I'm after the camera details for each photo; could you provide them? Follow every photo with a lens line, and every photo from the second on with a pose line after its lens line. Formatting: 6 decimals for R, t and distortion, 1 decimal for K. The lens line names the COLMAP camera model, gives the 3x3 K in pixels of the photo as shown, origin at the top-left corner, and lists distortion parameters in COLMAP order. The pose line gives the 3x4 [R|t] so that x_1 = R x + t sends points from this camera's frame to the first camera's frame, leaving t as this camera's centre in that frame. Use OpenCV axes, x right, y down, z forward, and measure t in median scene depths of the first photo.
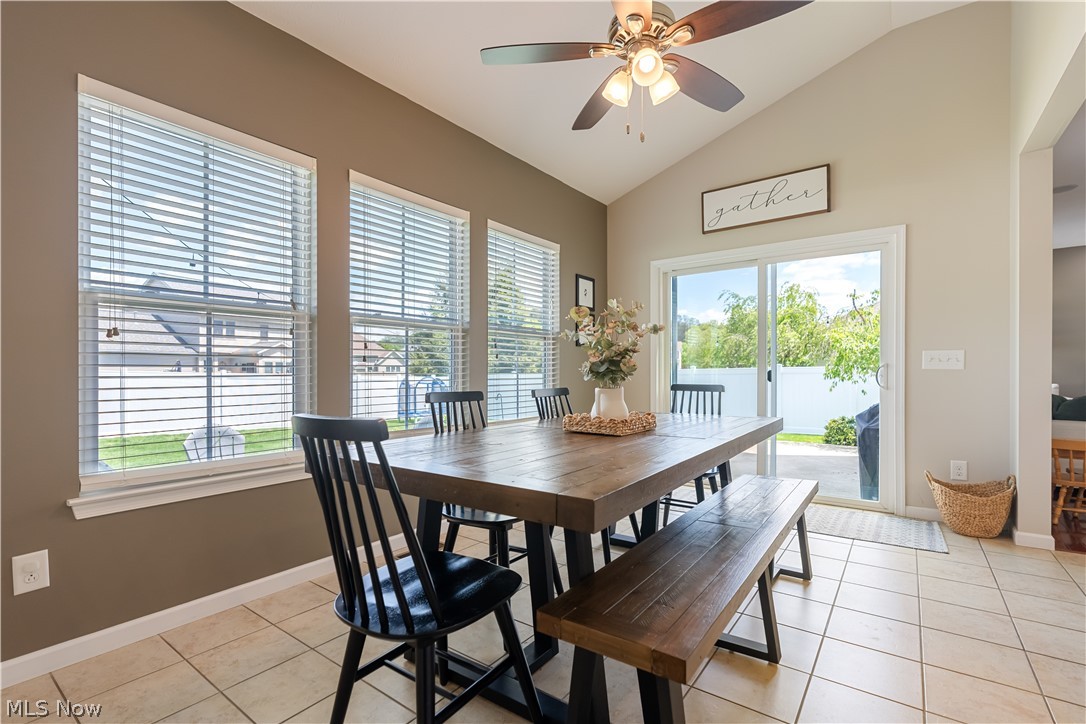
lens RADIAL K [[492.9, 0, 542.2], [0, 492.9, 372.9], [0, 0, 1]] dist [0.000441, 0.000403]
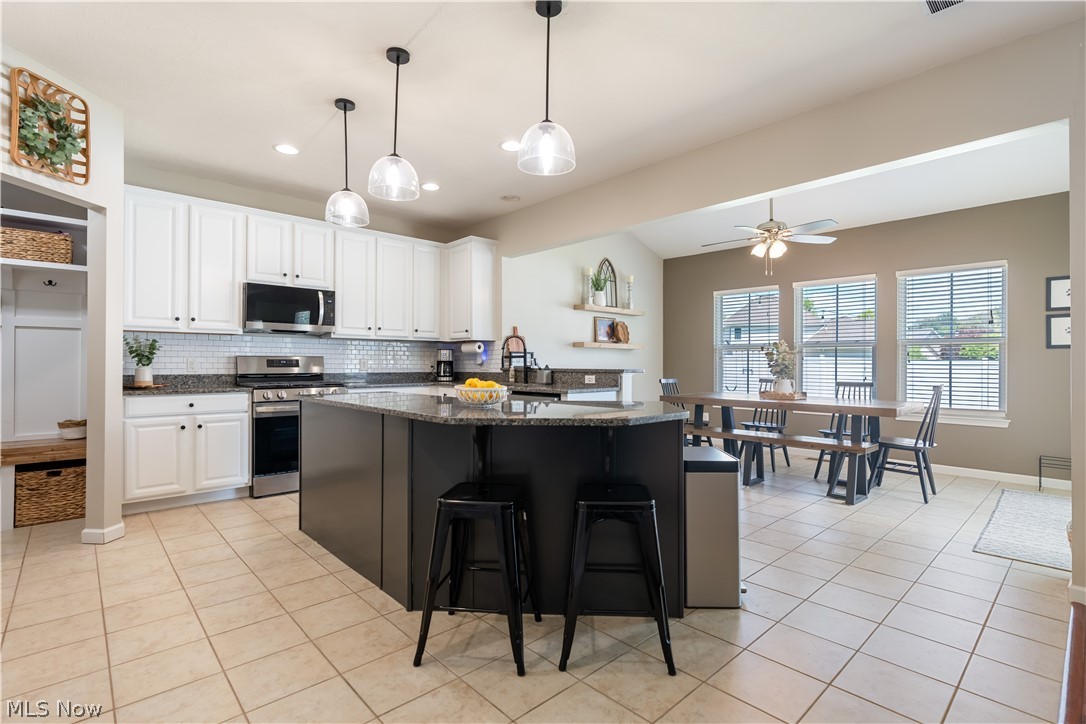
lens RADIAL K [[509.1, 0, 545.1], [0, 509.1, 360.8], [0, 0, 1]] dist [0.006305, -0.000633]
pose [[-0.186308, 0.000346, -0.982491, 1.538150], [0.001965, 0.999998, -0.000020, -0.038458], [0.982489, -0.001935, -0.186308, 0.217290]]
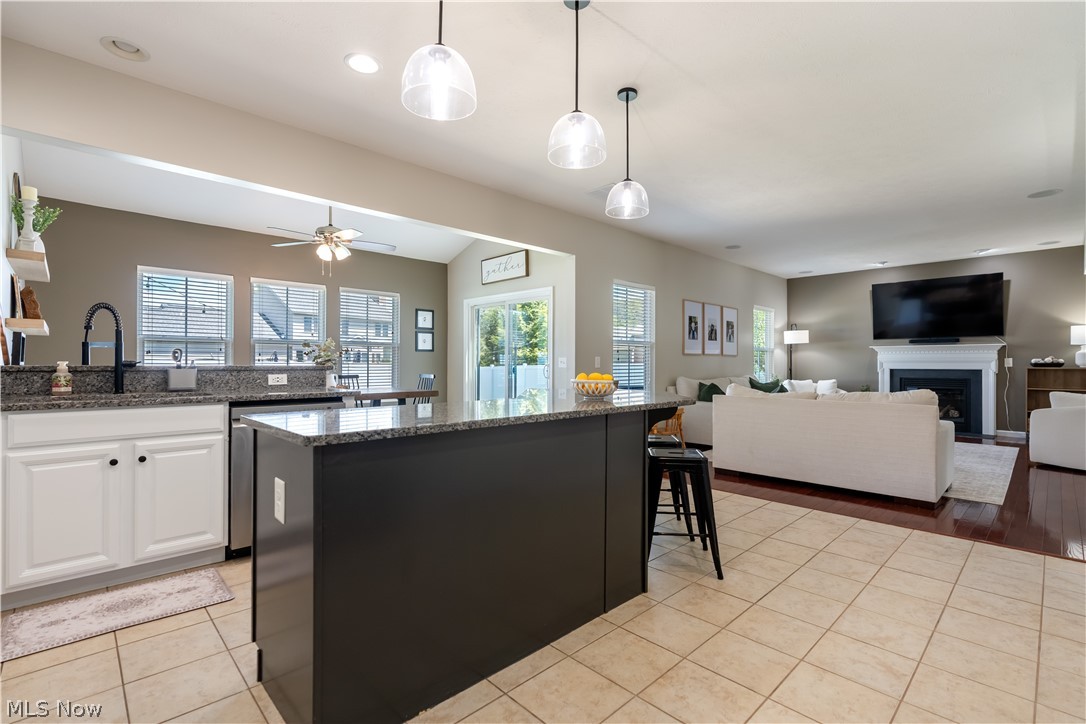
lens RADIAL K [[492.9, 0, 546.3], [0, 492.9, 360.6], [0, 0, 1]] dist [0.000441, 0.000403]
pose [[0.985495, 0.007391, -0.169542, 0.945874], [-0.007662, 0.999970, -0.000940, -0.030221], [0.169530, 0.002226, 0.985523, -0.696813]]
